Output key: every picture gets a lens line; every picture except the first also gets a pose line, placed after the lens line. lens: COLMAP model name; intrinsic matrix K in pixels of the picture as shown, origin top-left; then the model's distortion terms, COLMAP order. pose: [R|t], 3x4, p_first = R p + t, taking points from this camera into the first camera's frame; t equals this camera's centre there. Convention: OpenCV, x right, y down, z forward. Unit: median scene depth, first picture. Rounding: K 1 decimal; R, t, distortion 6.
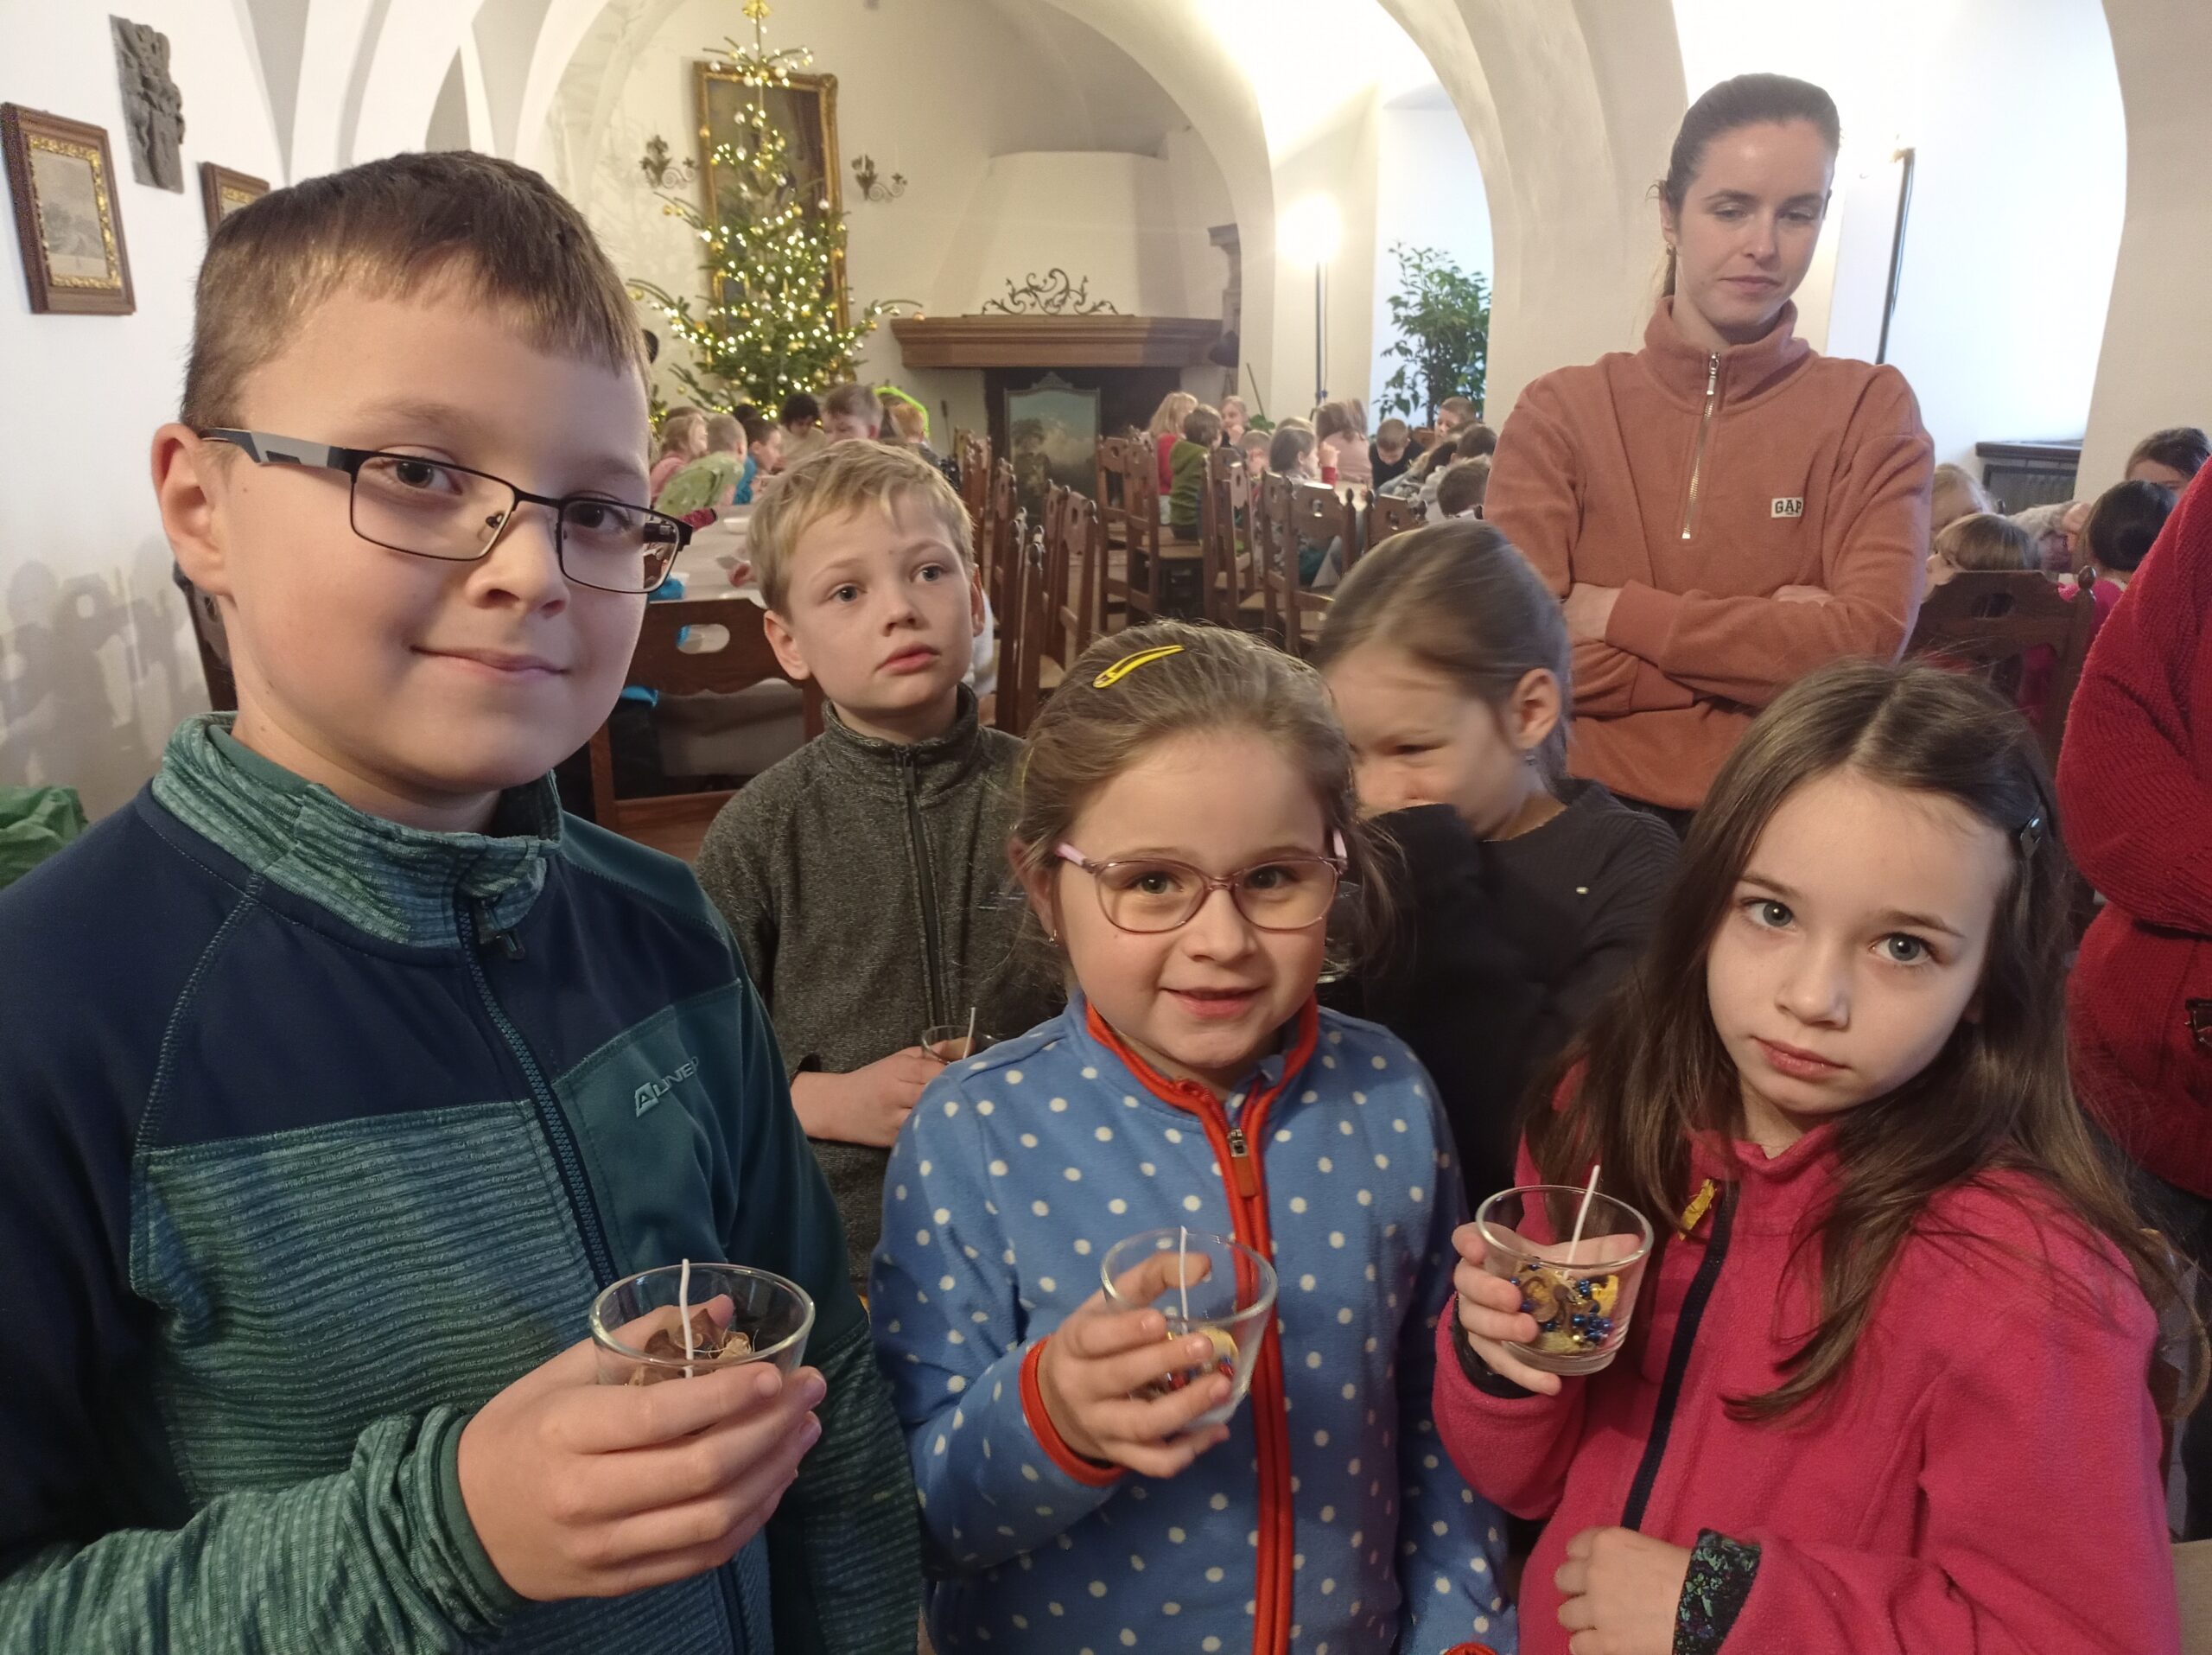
lens RADIAL K [[1576.0, 0, 1106.0], [0, 1576.0, 827.5], [0, 0, 1]] dist [0.005693, -0.041952]
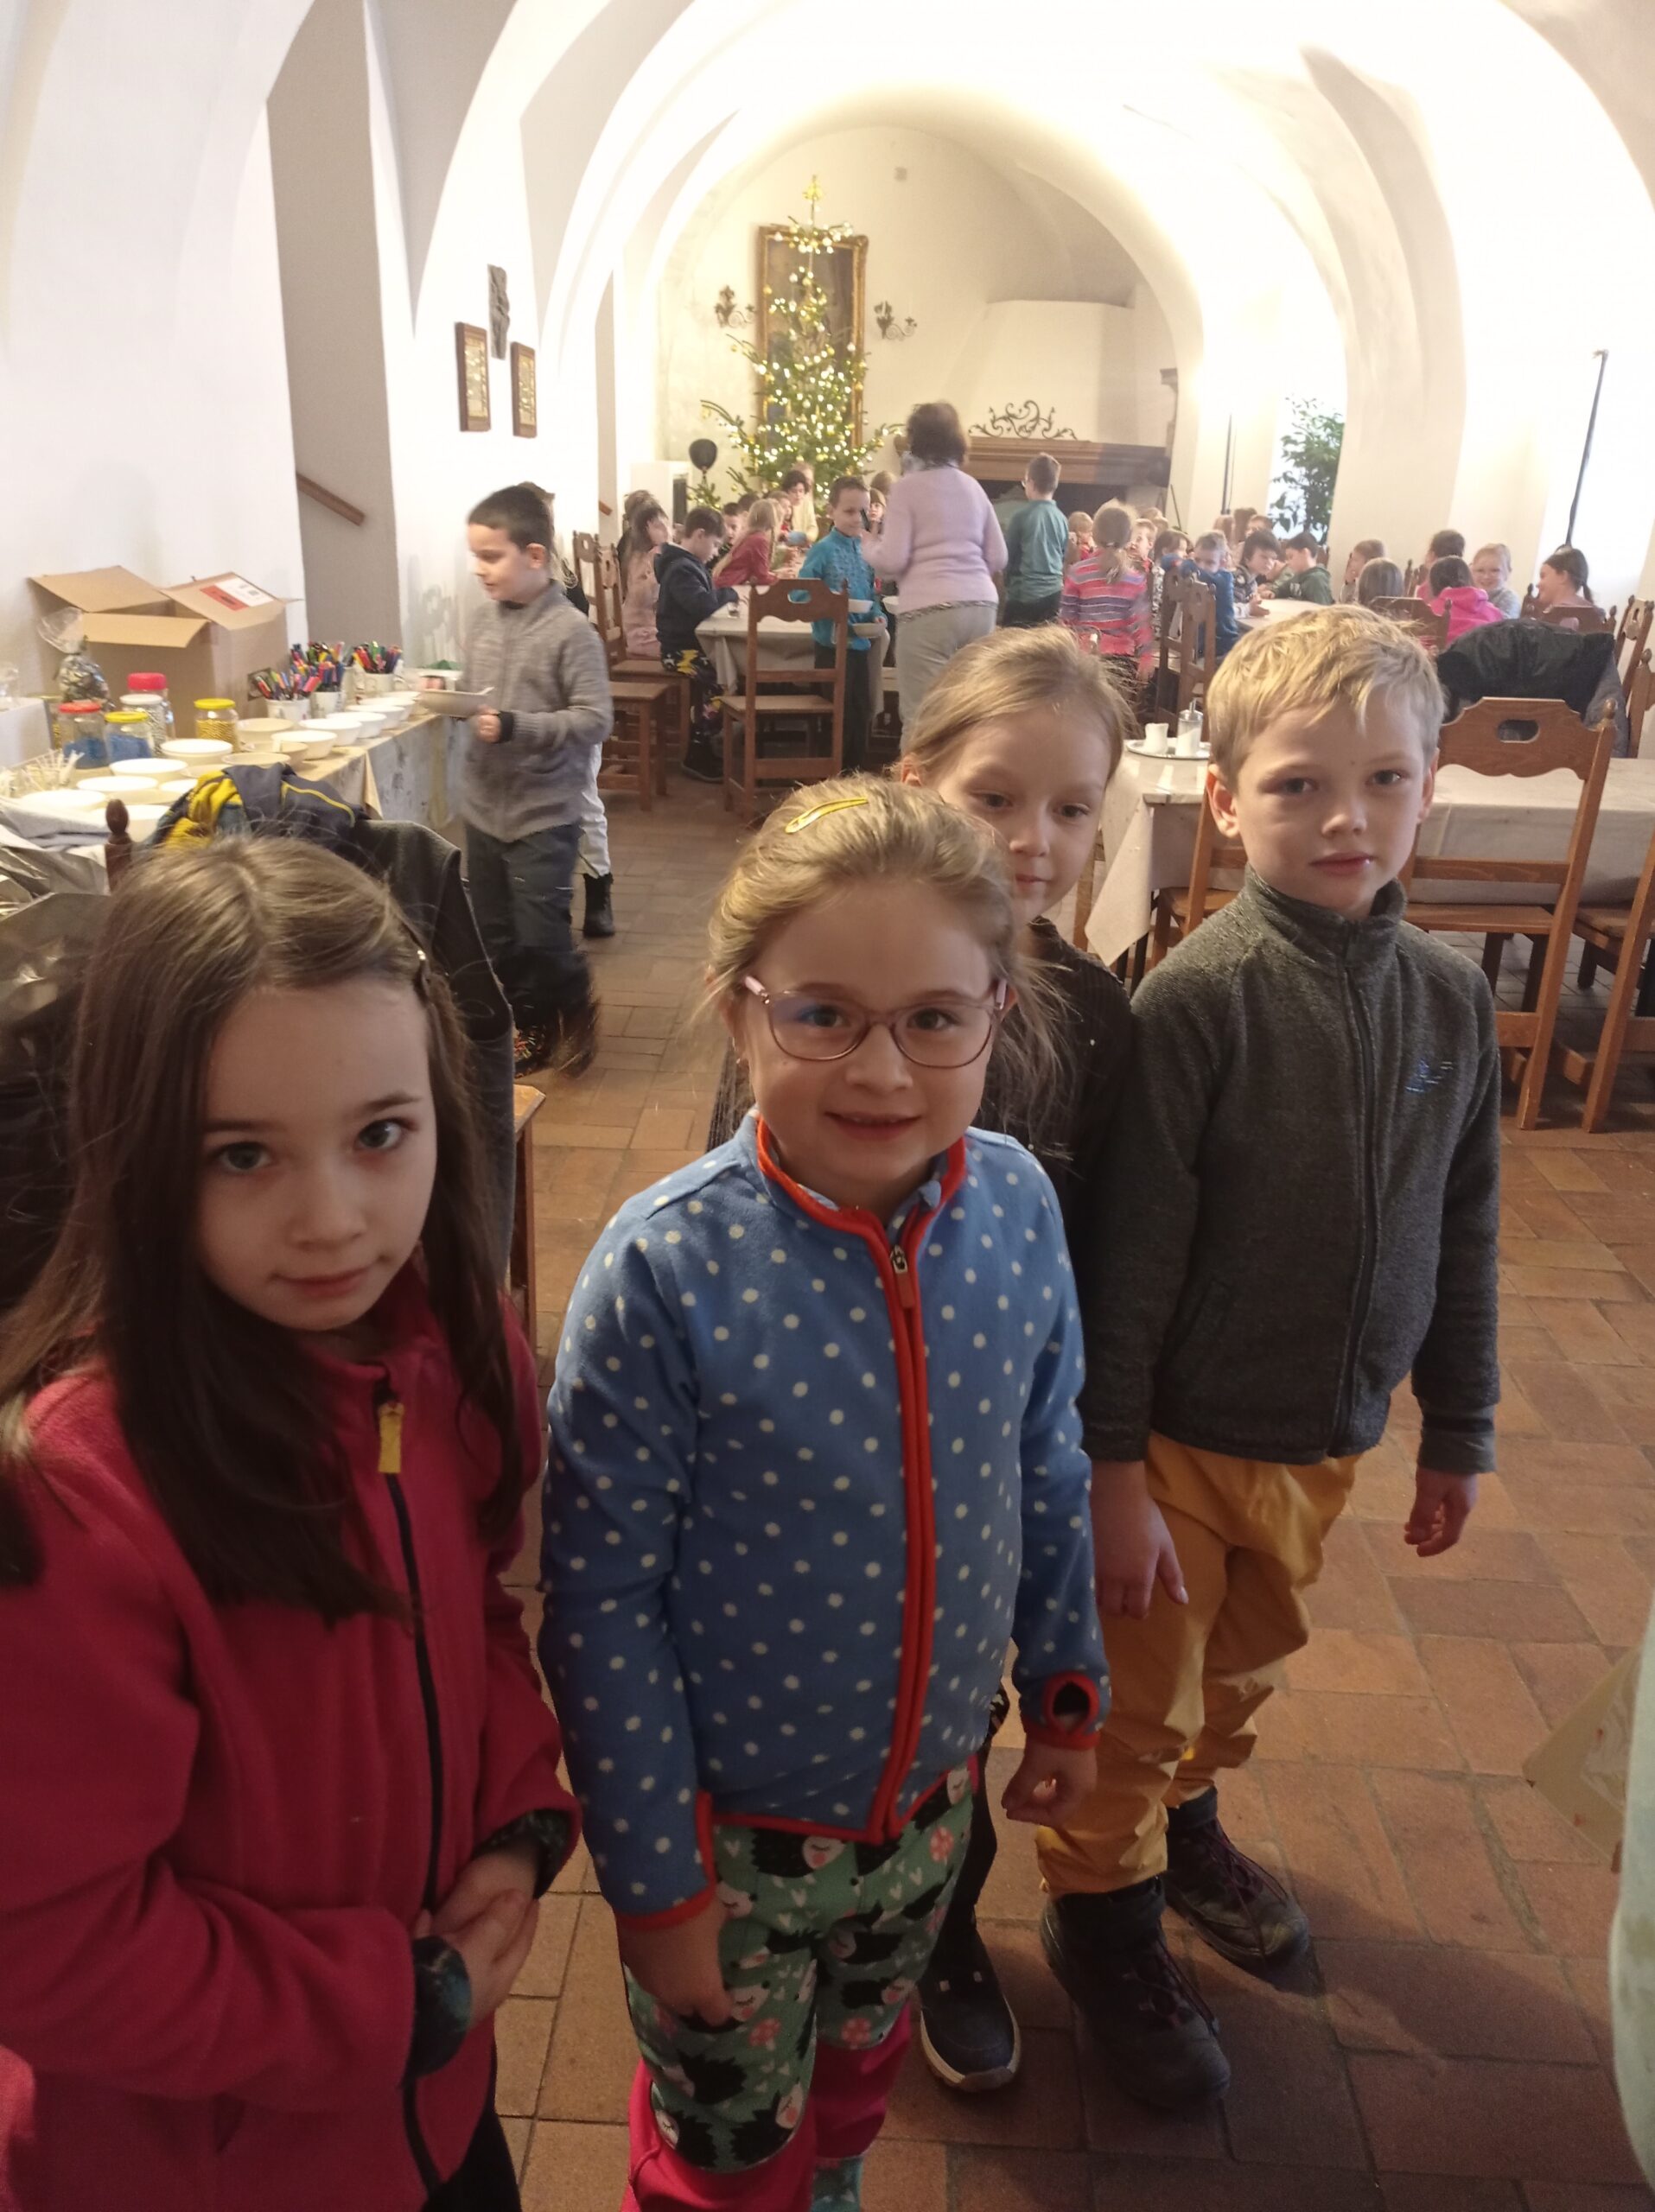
lens RADIAL K [[1576.0, 0, 827.5], [0, 1576.0, 1106.0], [0, 0, 1]] dist [0.005693, -0.041952]
pose [[0.985027, 0.095740, -0.143372, 0.049535], [-0.081862, 0.991638, 0.099766, 0.100928], [0.151725, -0.086535, 0.984627, -0.344990]]
